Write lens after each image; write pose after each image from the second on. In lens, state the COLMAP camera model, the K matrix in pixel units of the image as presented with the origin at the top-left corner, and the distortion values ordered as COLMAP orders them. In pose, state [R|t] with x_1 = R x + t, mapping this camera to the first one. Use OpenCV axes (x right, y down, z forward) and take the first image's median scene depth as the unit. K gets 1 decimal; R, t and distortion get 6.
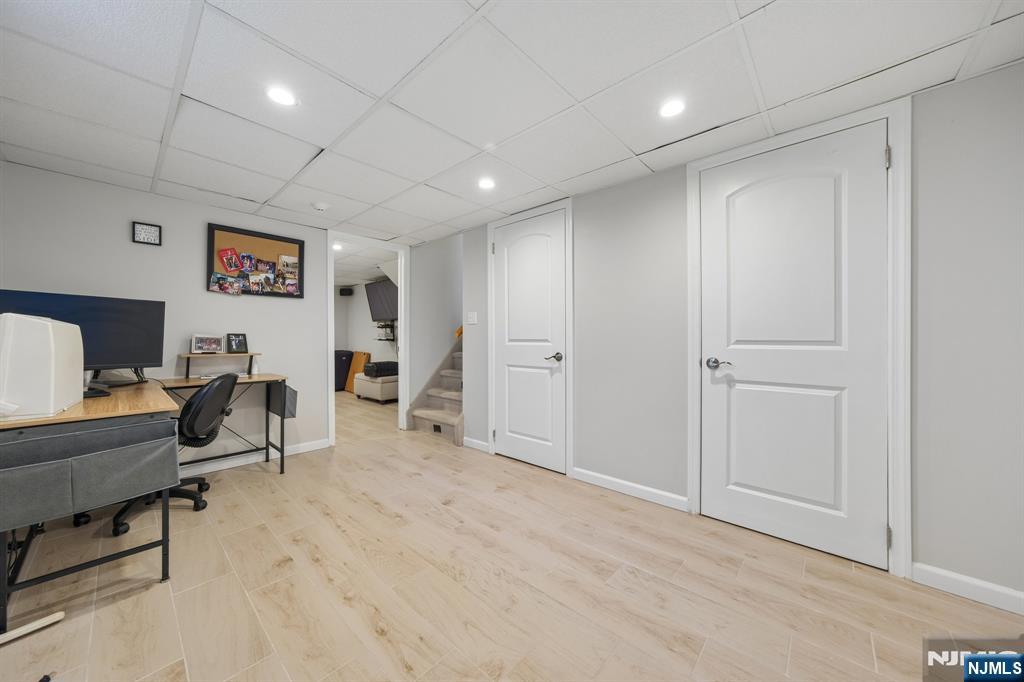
lens RADIAL K [[356.0, 0, 508.6], [0, 356.0, 338.8], [0, 0, 1]] dist [-0.020487, 0.008236]
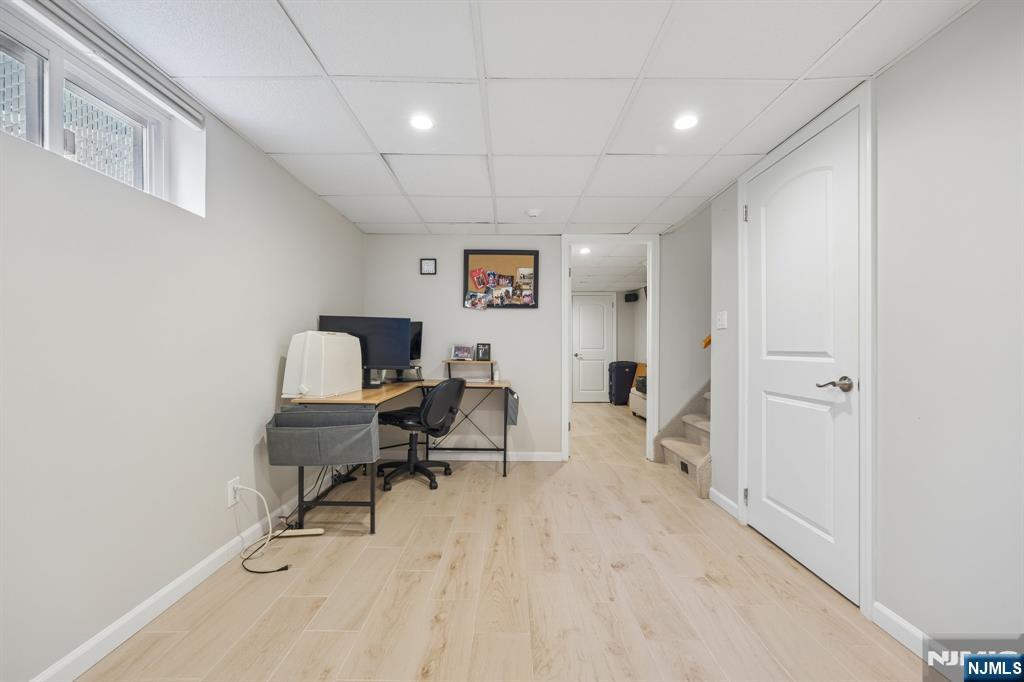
lens RADIAL K [[397.9, 0, 510.9], [0, 397.9, 349.0], [0, 0, 1]] dist [-0.023714, 0.012445]
pose [[0.675933, 0.007692, -0.736923, 0.230333], [-0.007994, 0.999963, 0.003105, -0.001105], [0.736920, 0.003792, 0.675969, 0.207759]]
